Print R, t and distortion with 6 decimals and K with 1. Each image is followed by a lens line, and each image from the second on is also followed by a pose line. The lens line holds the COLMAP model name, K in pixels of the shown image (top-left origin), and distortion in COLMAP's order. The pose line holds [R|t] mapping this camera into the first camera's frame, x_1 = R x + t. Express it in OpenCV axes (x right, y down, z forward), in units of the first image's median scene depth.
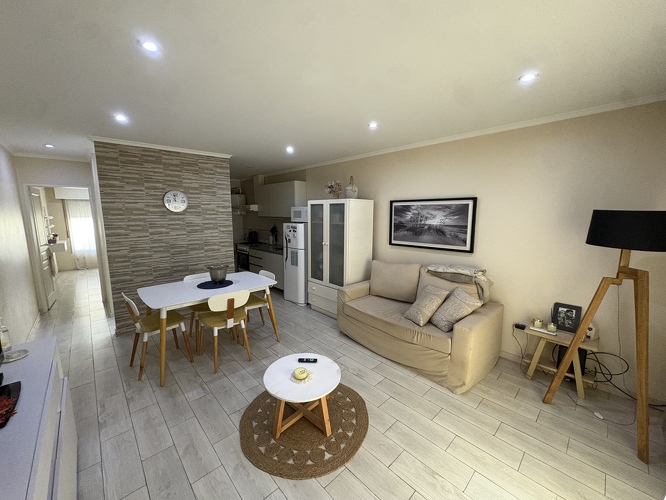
lens RADIAL K [[264.0, 0, 332.5], [0, 264.0, 249.4], [0, 0, 1]] dist [-0.001954, 0.000036]
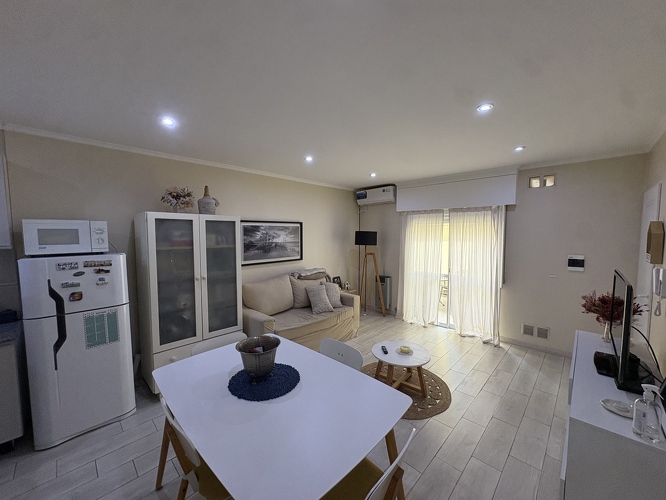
lens RADIAL K [[264.0, 0, 333.3], [0, 264.0, 247.6], [0, 0, 1]] dist [-0.001954, 0.000036]
pose [[-0.048084, -0.060195, 0.997028, -0.795304], [0.135161, 0.988609, 0.066205, -0.108790], [-0.989656, 0.137942, -0.039401, 0.748676]]
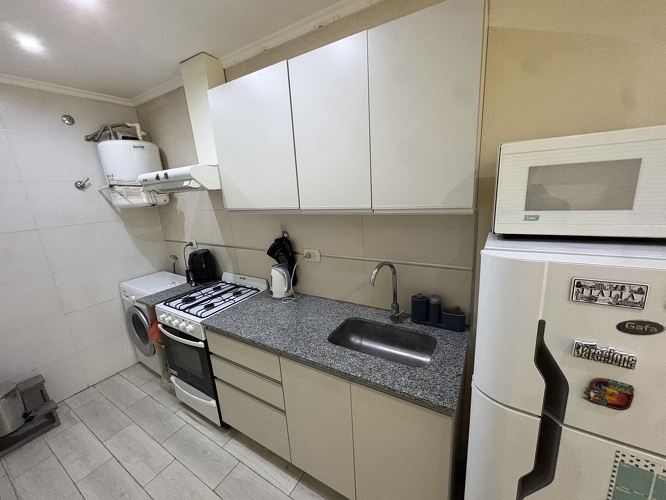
lens RADIAL K [[264.0, 0, 334.2], [0, 264.0, 252.7], [0, 0, 1]] dist [-0.001954, 0.000036]
pose [[0.963748, -0.107432, 0.244229, -0.409896], [0.085109, 0.991319, 0.100216, -0.162572], [-0.252875, -0.075796, 0.964525, 1.177836]]
